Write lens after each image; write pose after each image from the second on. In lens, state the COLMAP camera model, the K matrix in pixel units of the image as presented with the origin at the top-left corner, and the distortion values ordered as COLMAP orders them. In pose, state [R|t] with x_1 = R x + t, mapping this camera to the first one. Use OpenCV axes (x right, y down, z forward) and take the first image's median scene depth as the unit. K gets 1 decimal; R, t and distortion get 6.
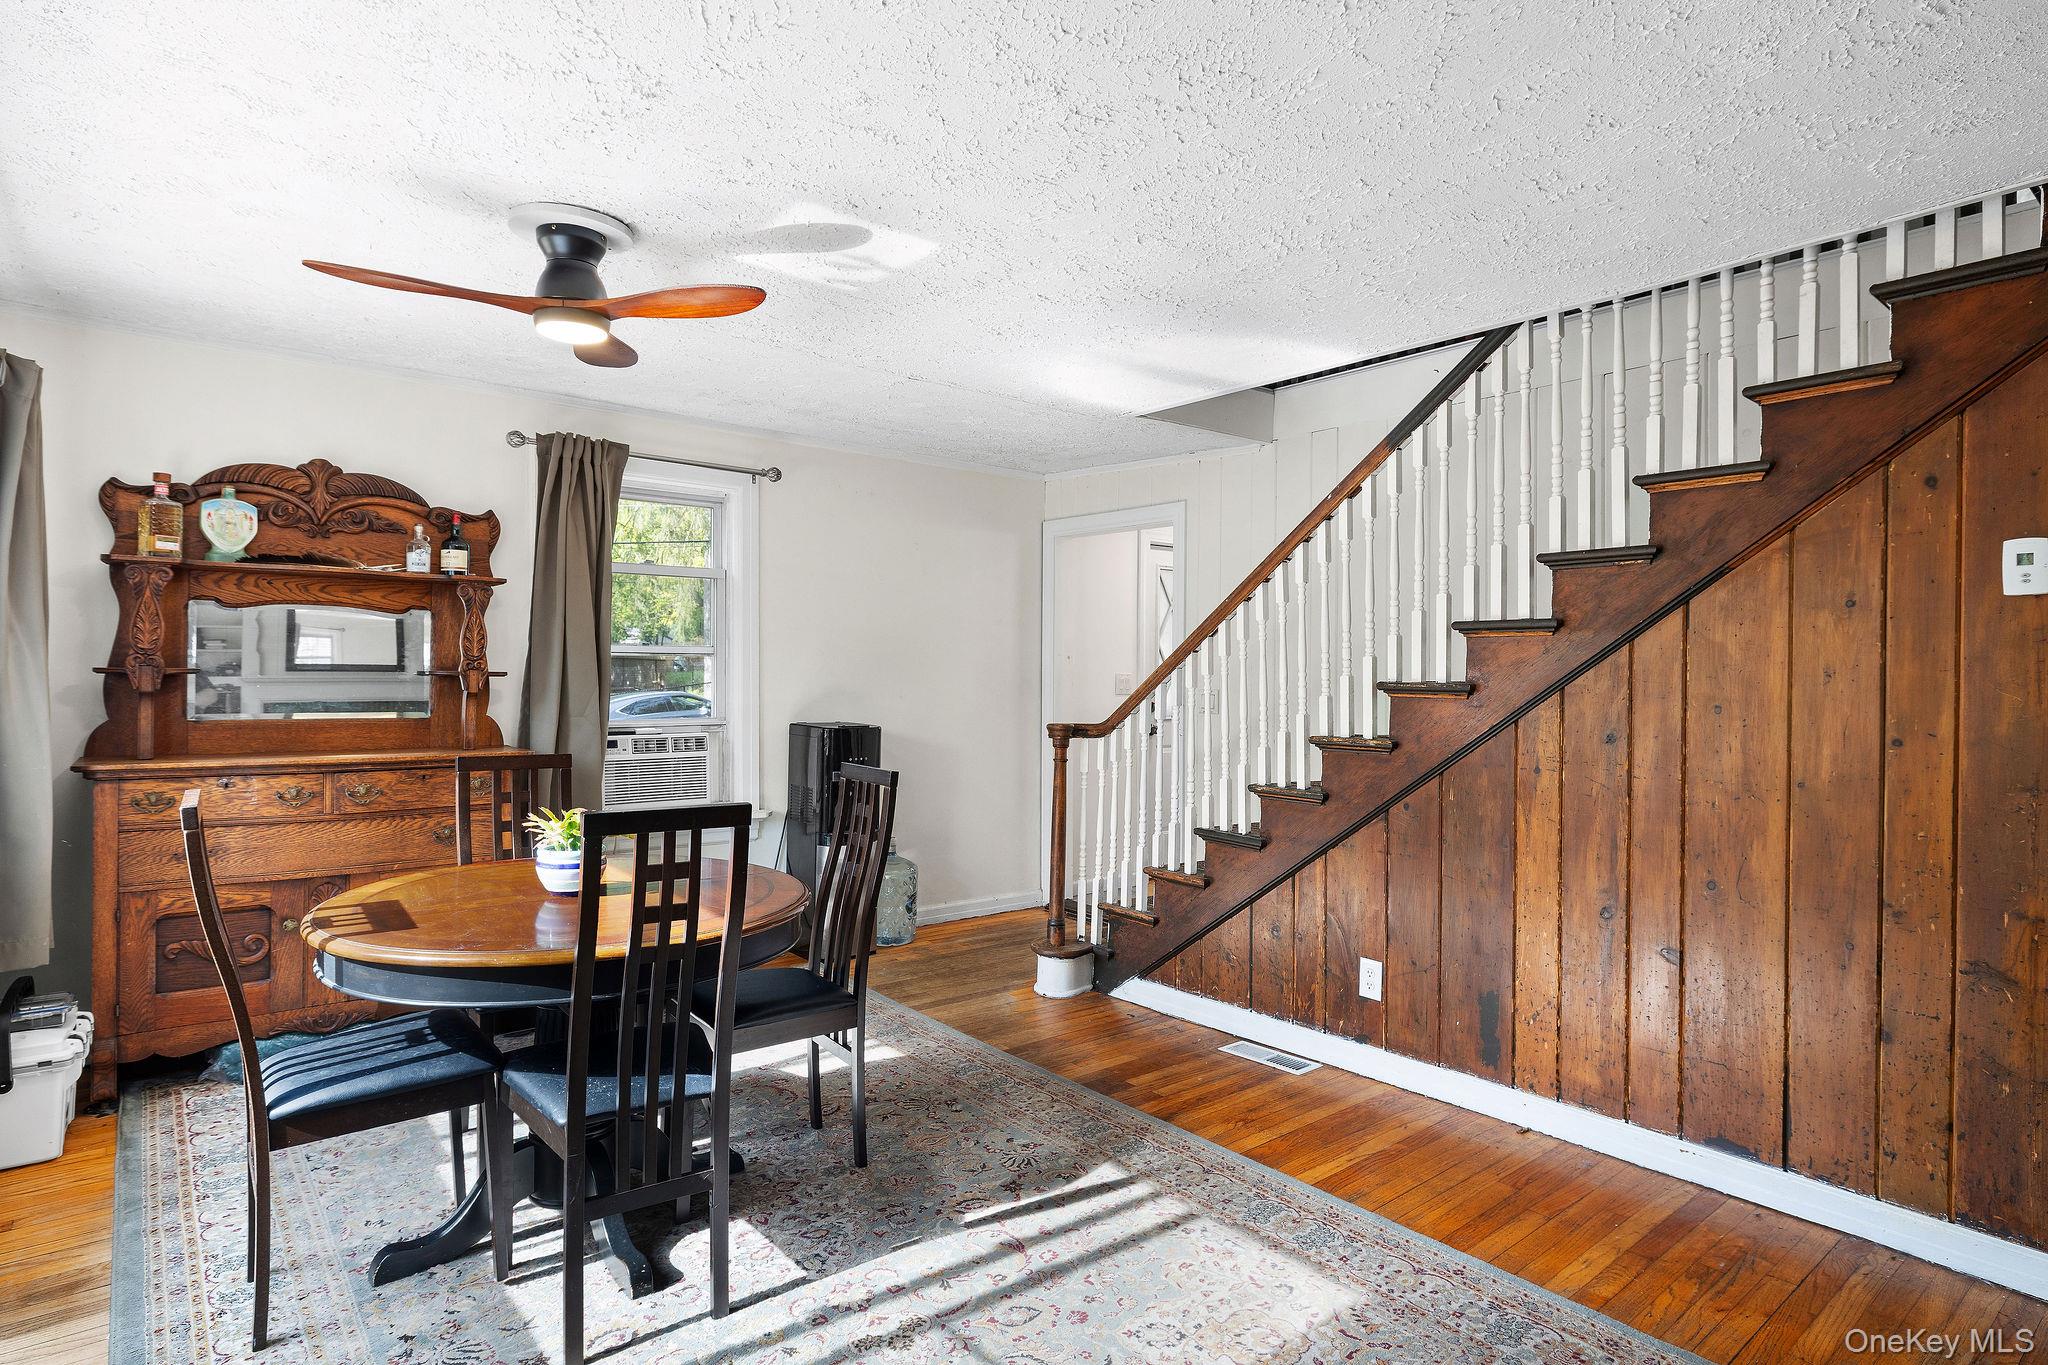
lens RADIAL K [[1093.5, 0, 1034.0], [0, 1093.5, 688.7], [0, 0, 1]] dist [-0.001433, 0.004135]
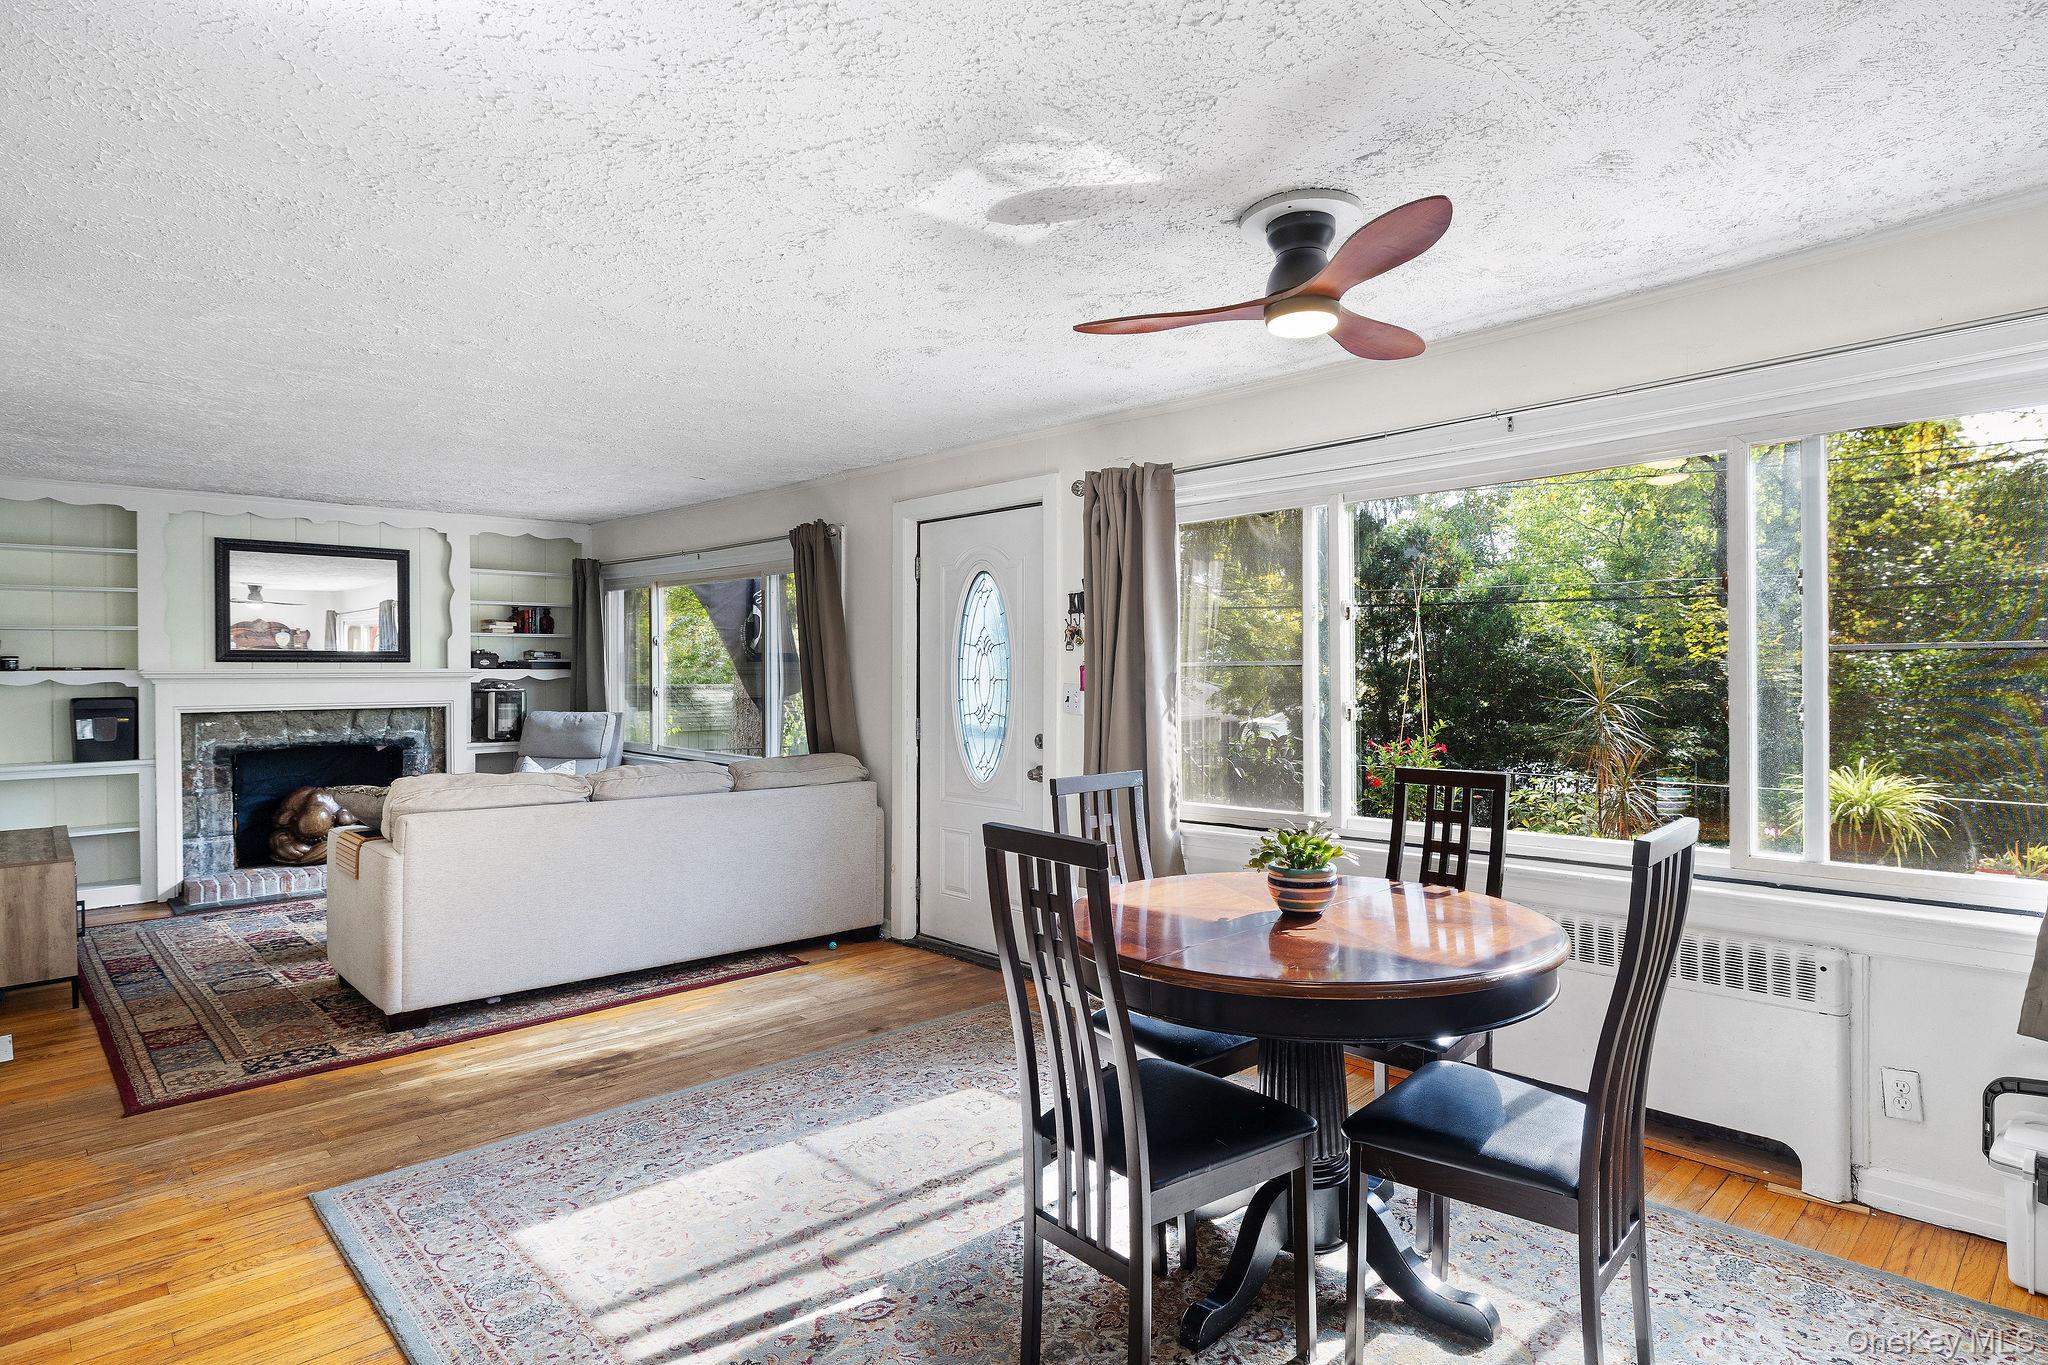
lens RADIAL K [[1093.5, 0, 1021.4], [0, 1093.5, 669.4], [0, 0, 1]] dist [-0.001433, 0.004135]
pose [[-0.997670, -0.004919, -0.068051, -0.083744], [-0.005826, 0.999897, 0.013134, -0.025723], [0.067979, 0.013500, -0.997595, 1.409693]]
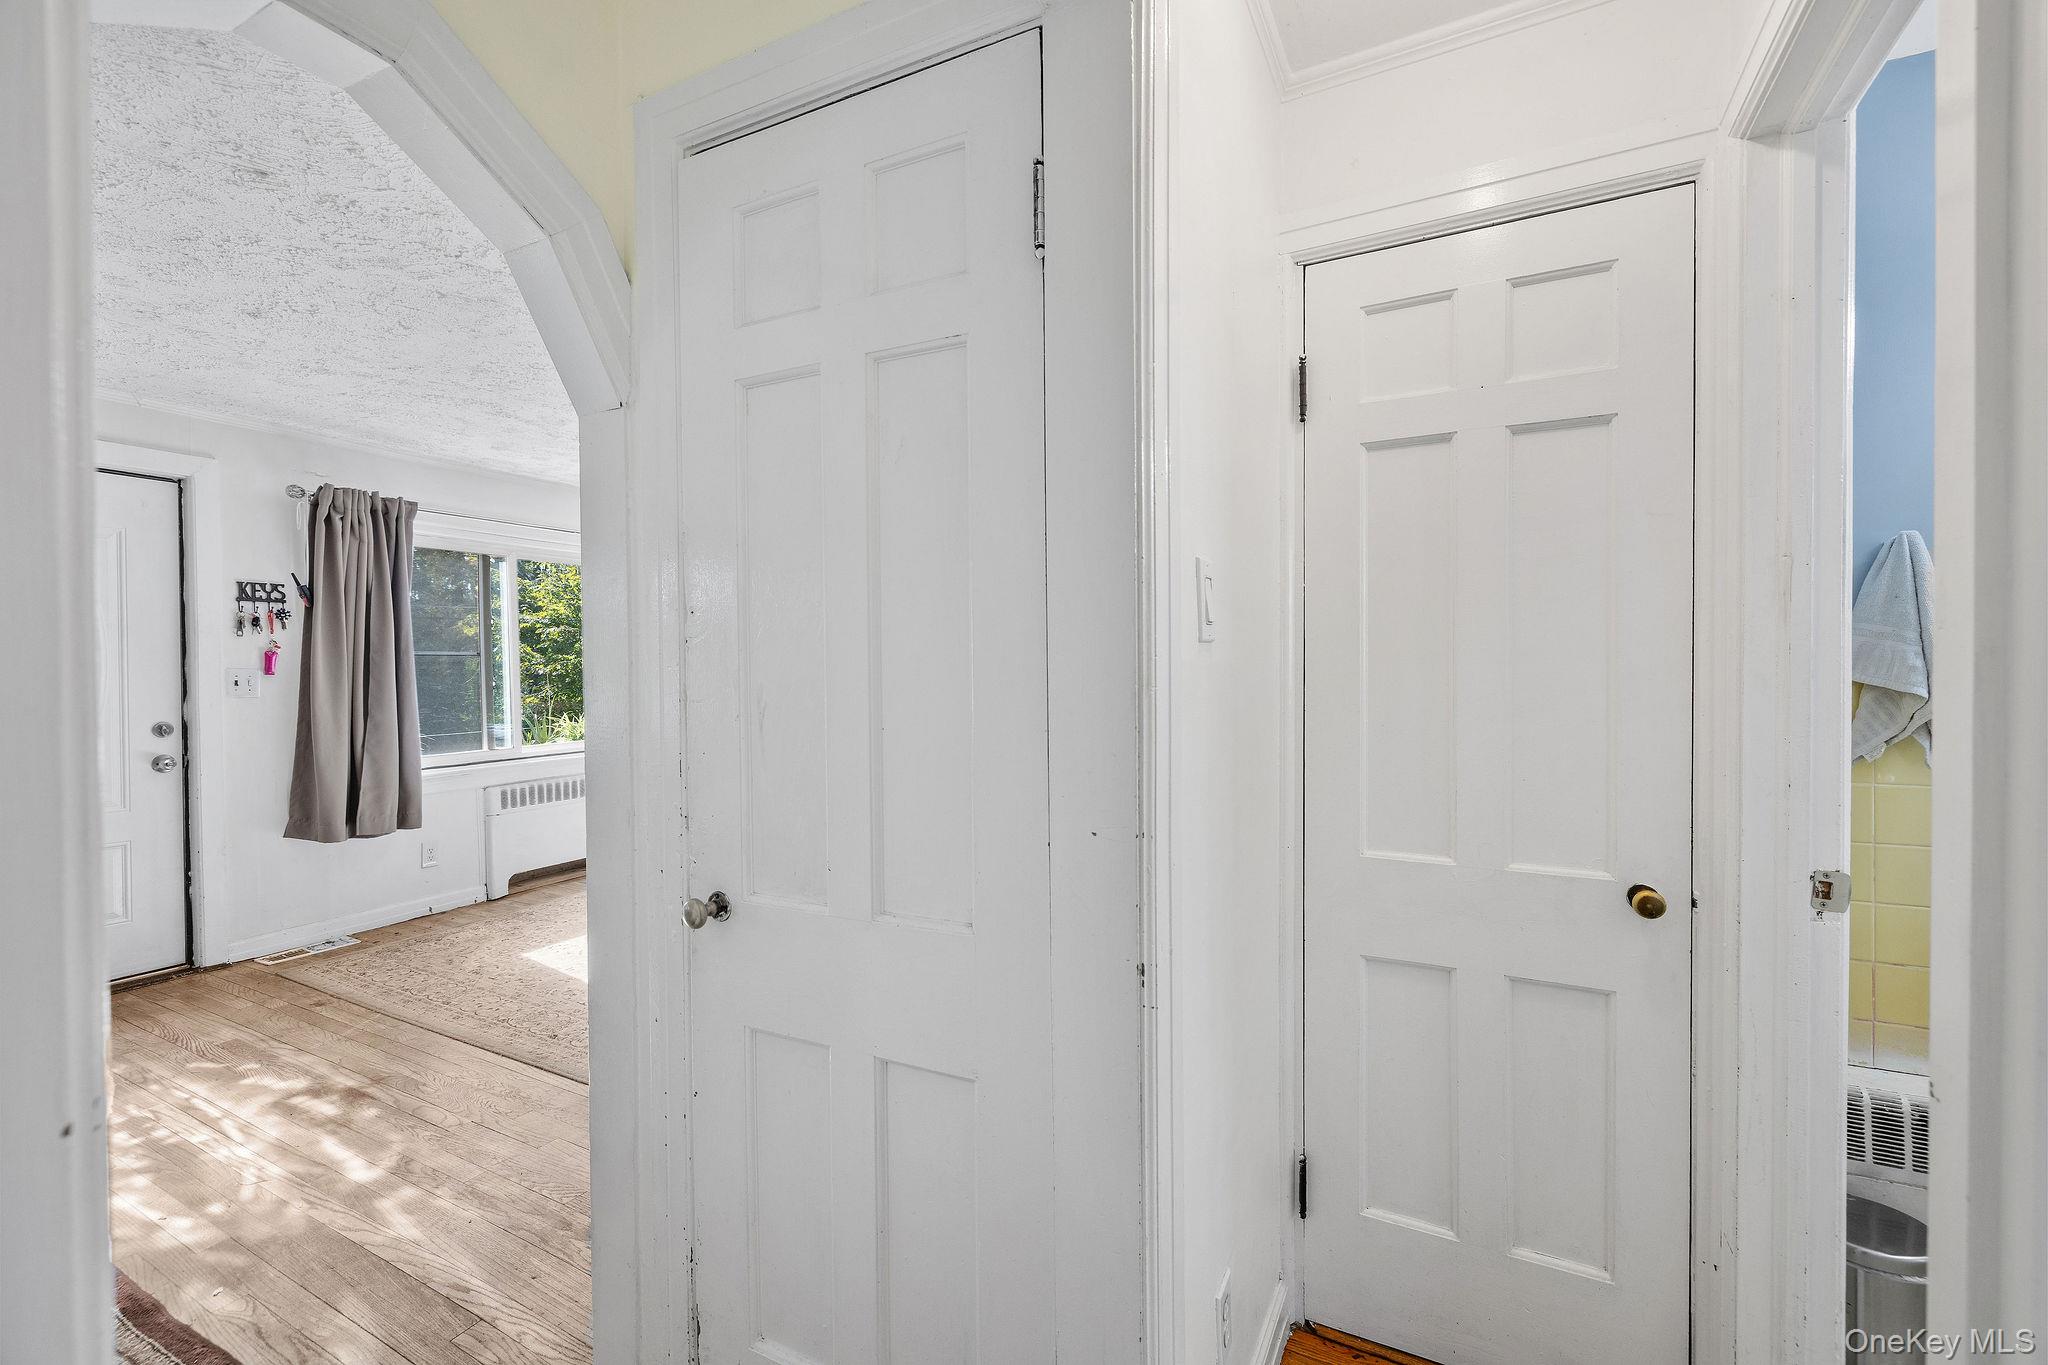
lens RADIAL K [[863.4, 0, 1025.4], [0, 863.4, 677.1], [0, 0, 1]] dist [0.003310, 0.000246]
pose [[0.381184, -0.002354, -0.924496, 1.139491], [-0.004160, 0.999982, -0.004261, 0.019380], [0.924490, 0.005470, 0.381167, 0.599520]]
